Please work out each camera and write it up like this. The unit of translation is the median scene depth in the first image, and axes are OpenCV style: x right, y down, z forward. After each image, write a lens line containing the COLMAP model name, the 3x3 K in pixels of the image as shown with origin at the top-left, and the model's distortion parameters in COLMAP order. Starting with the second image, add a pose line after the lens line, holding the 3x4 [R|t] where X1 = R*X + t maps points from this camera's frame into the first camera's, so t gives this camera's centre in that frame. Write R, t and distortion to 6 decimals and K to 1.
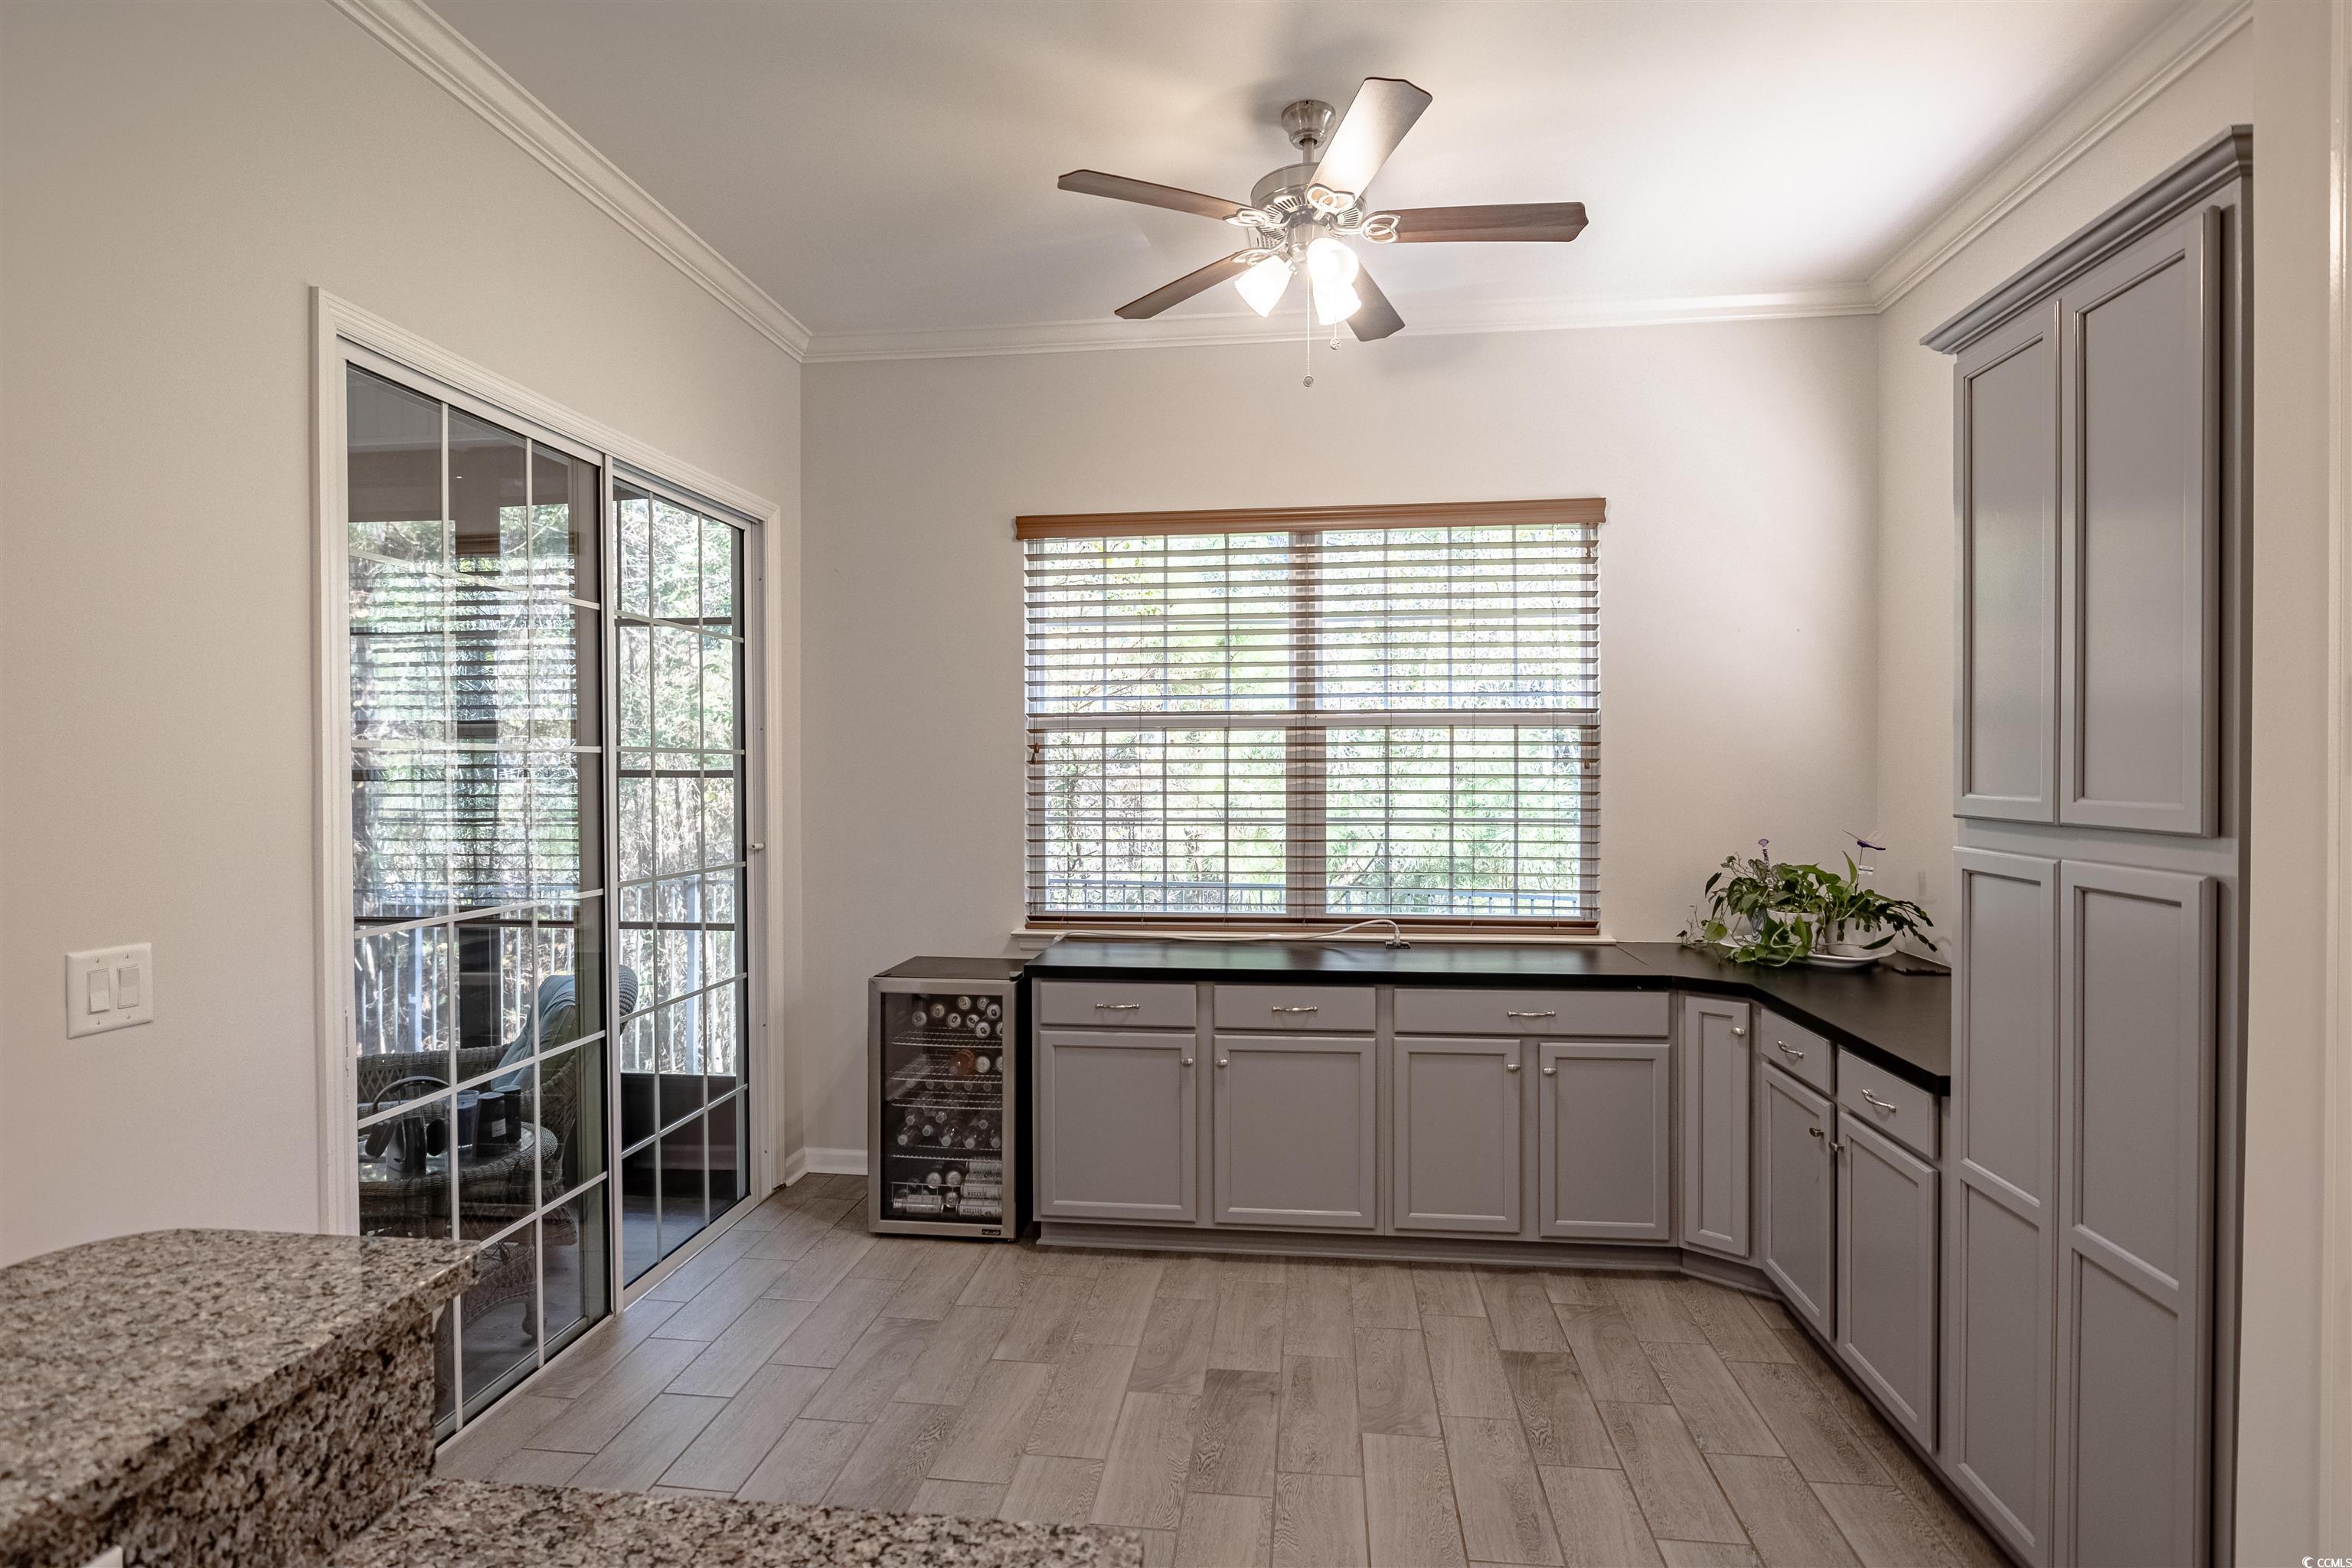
lens RADIAL K [[1187.5, 0, 1184.4], [0, 1187.5, 789.0], [0, 0, 1]] dist [0.001821, 0.000985]
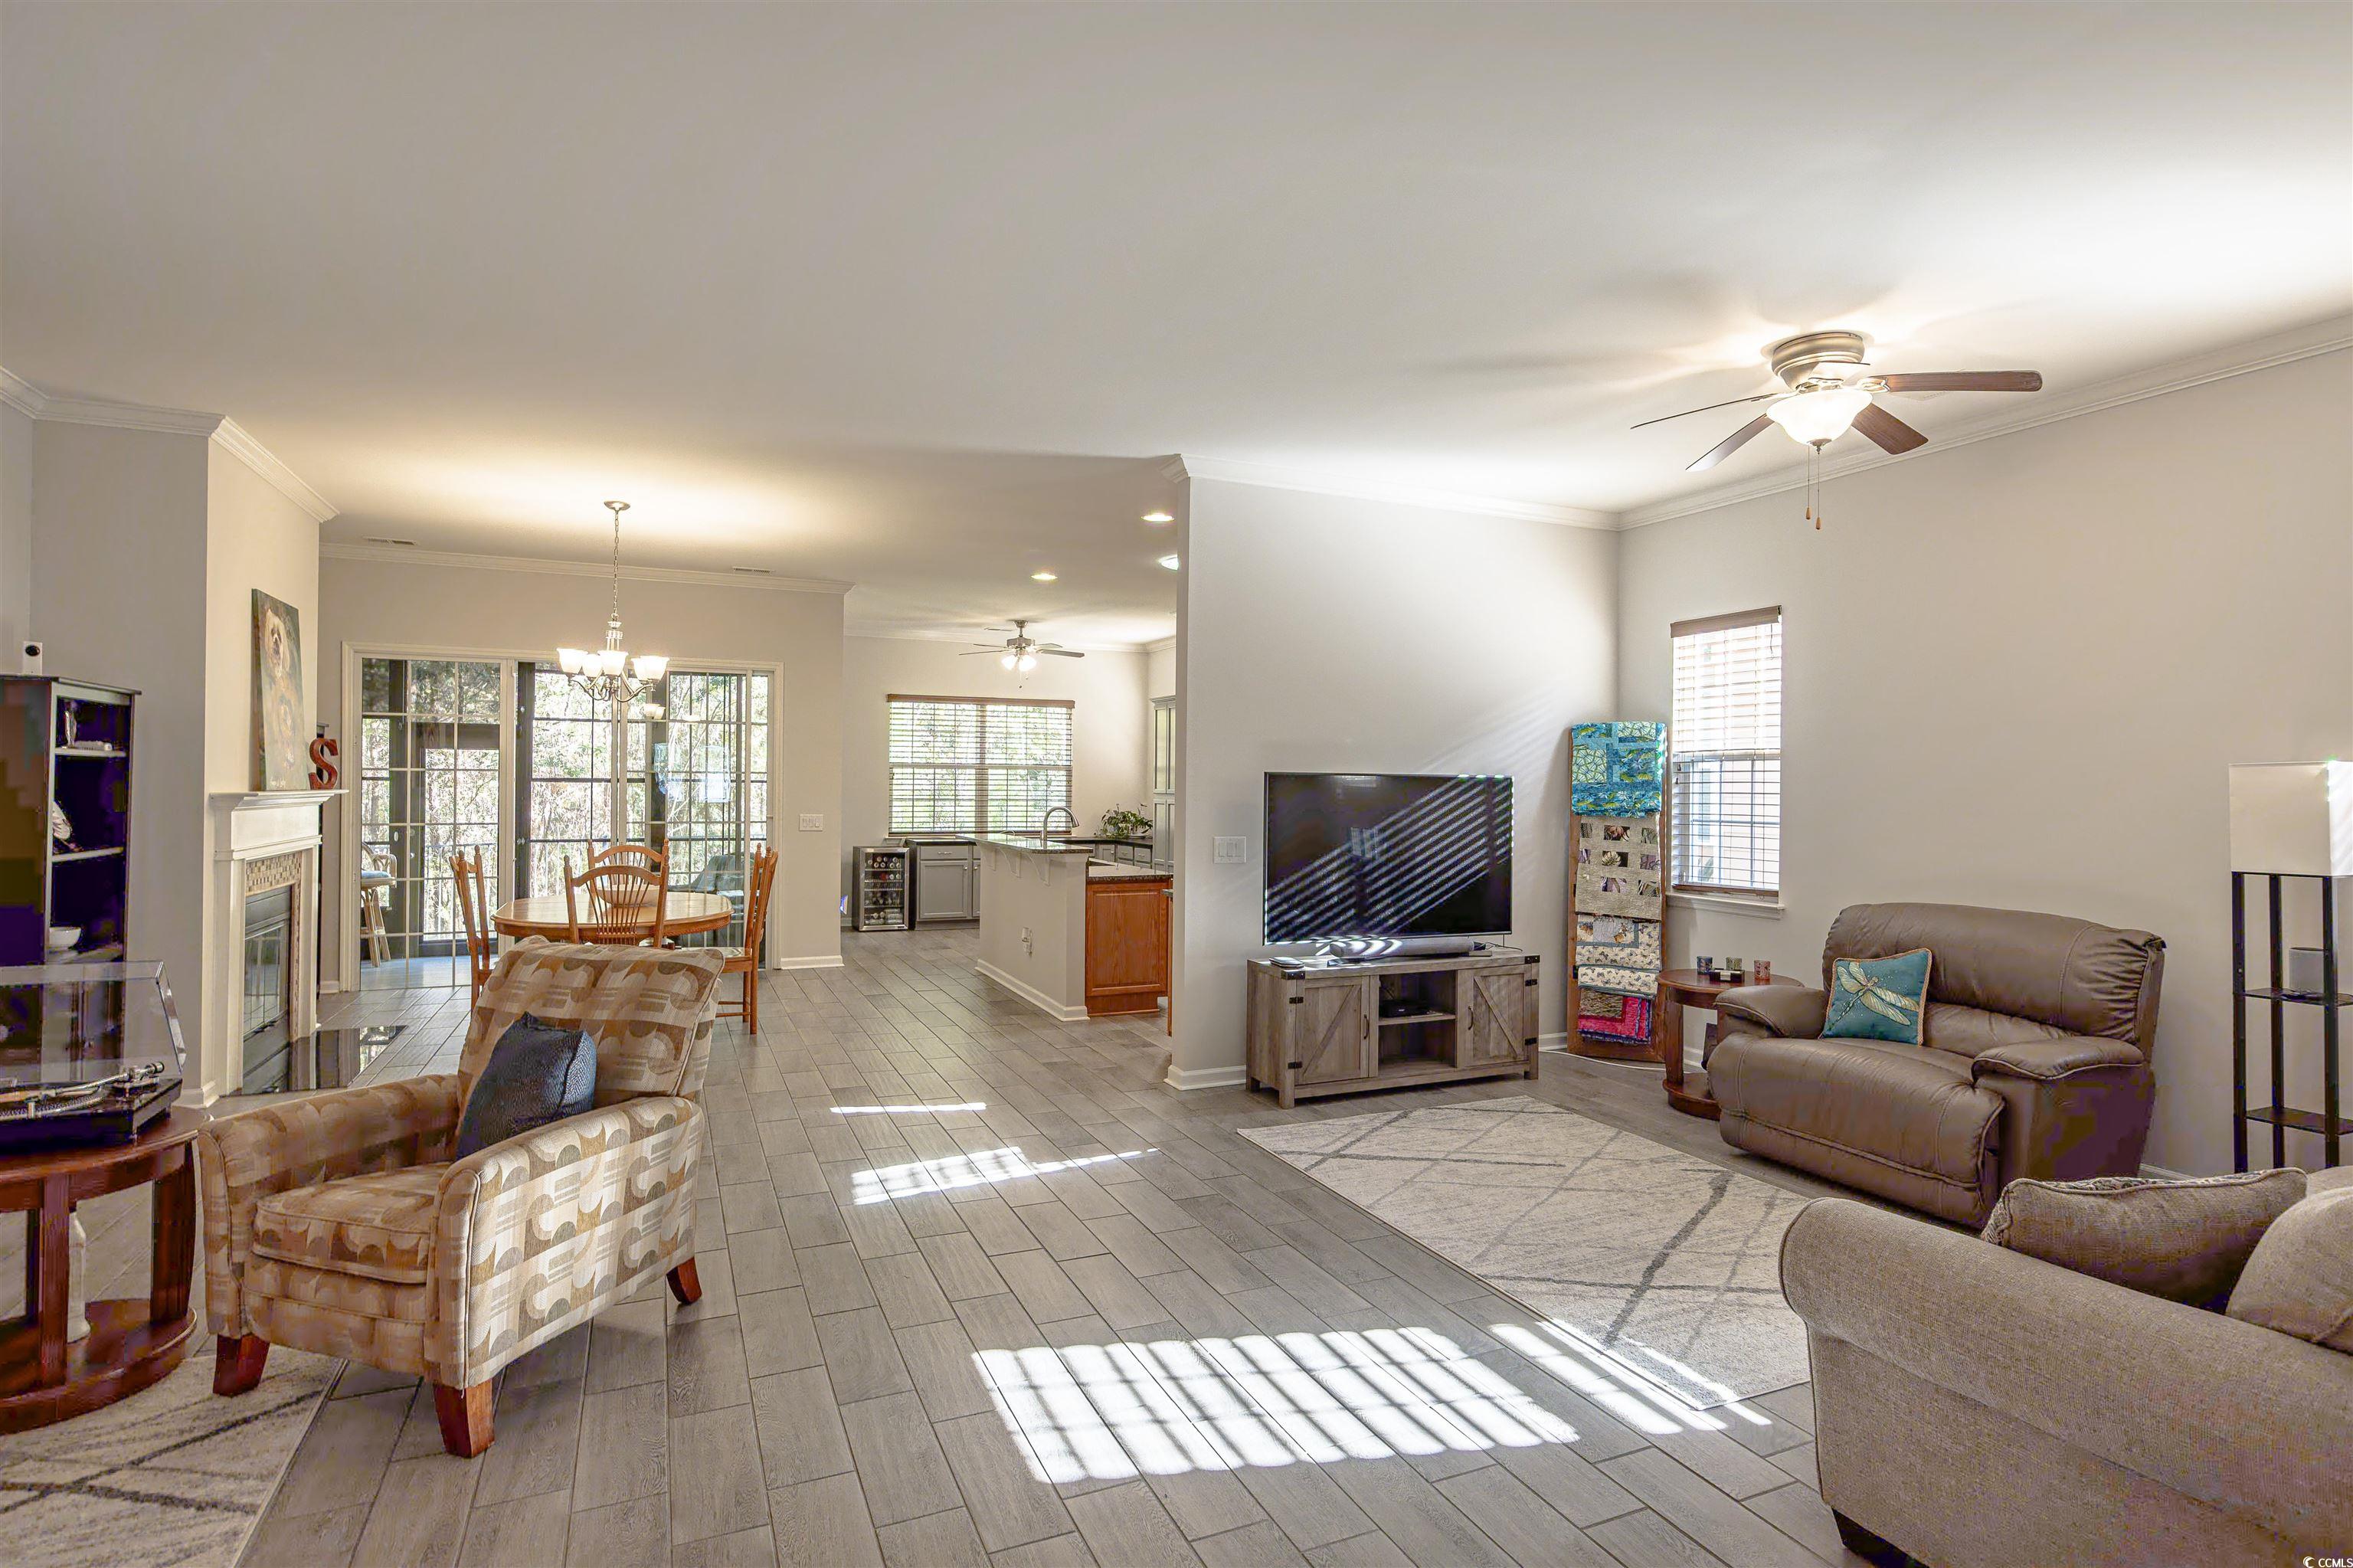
lens RADIAL K [[1164.6, 0, 1176.5], [0, 1164.6, 784.0], [0, 0, 1]] dist [0.002680, 0.000631]
pose [[0.865108, 0.011199, 0.501461, -1.008200], [-0.003696, 0.999866, -0.015953, 0.034023], [-0.501572, 0.011948, 0.865033, -1.915641]]
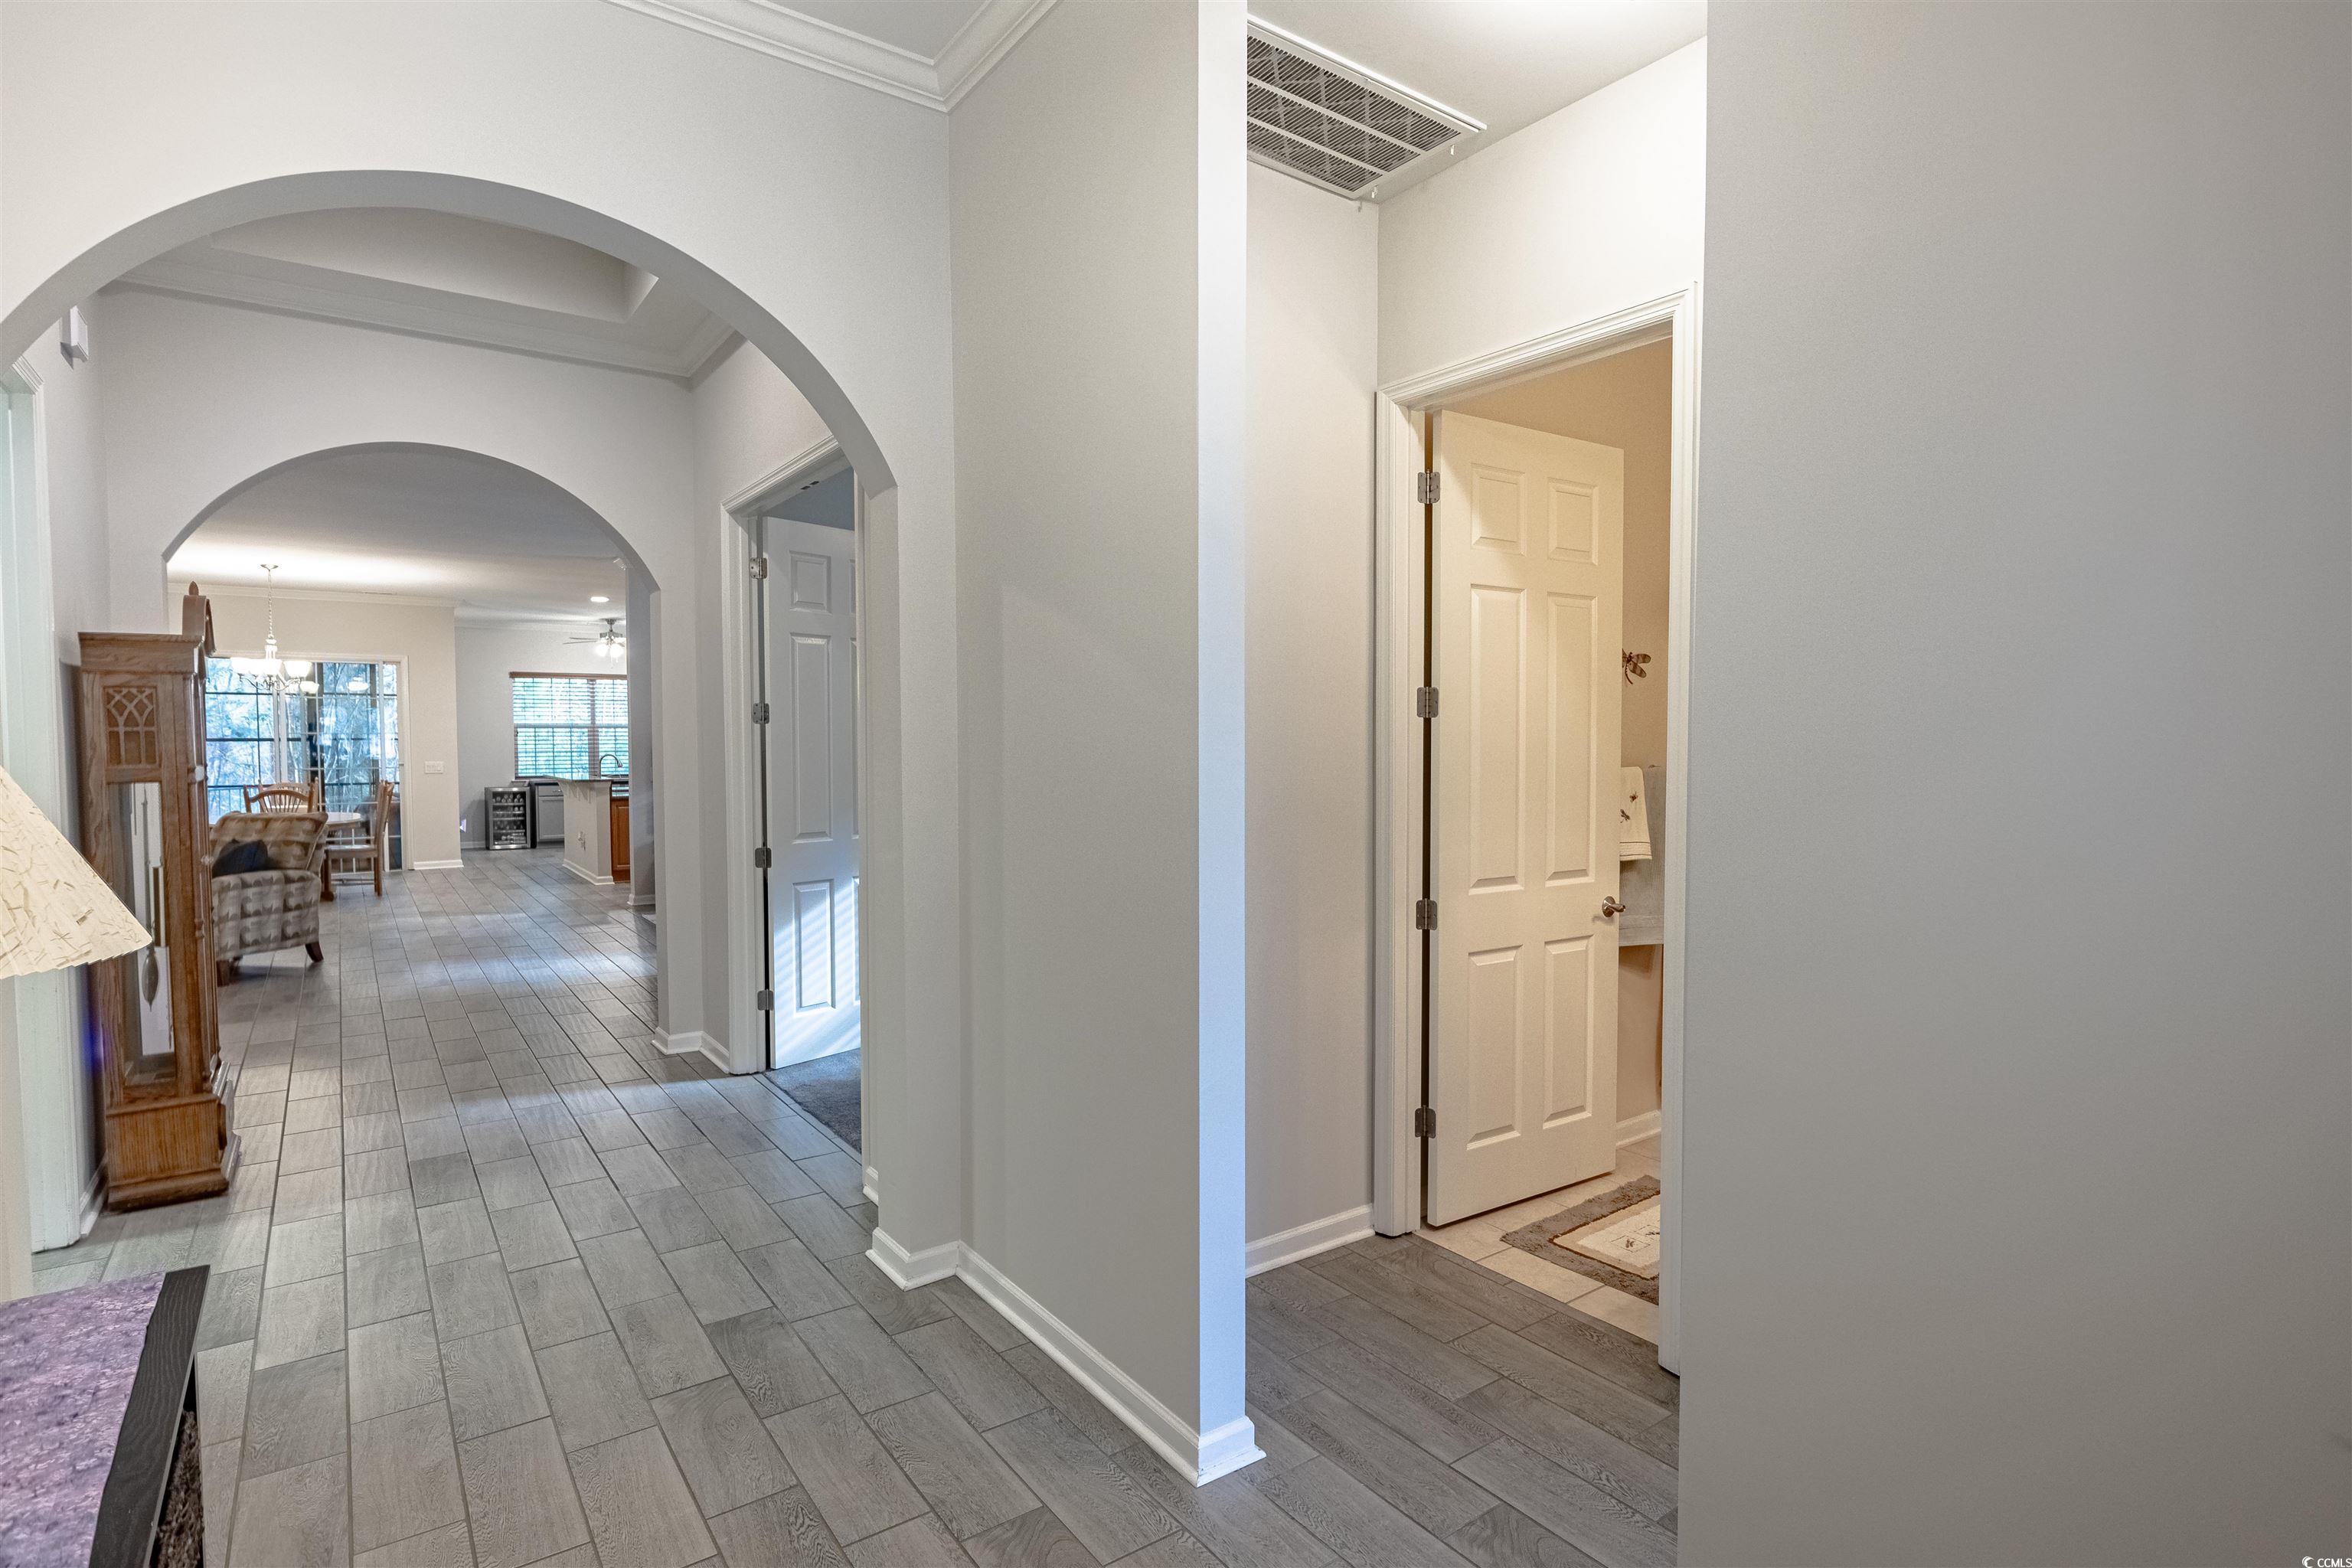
lens RADIAL K [[1164.0, 0, 1176.0], [0, 1164.0, 784.0], [0, 0, 1]] dist [0.002680, 0.000631]
pose [[0.746844, -0.026969, 0.664453, -1.103824], [0.011836, 0.999558, 0.027267, 0.055752], [-0.664894, -0.012500, 0.746833, -3.421819]]
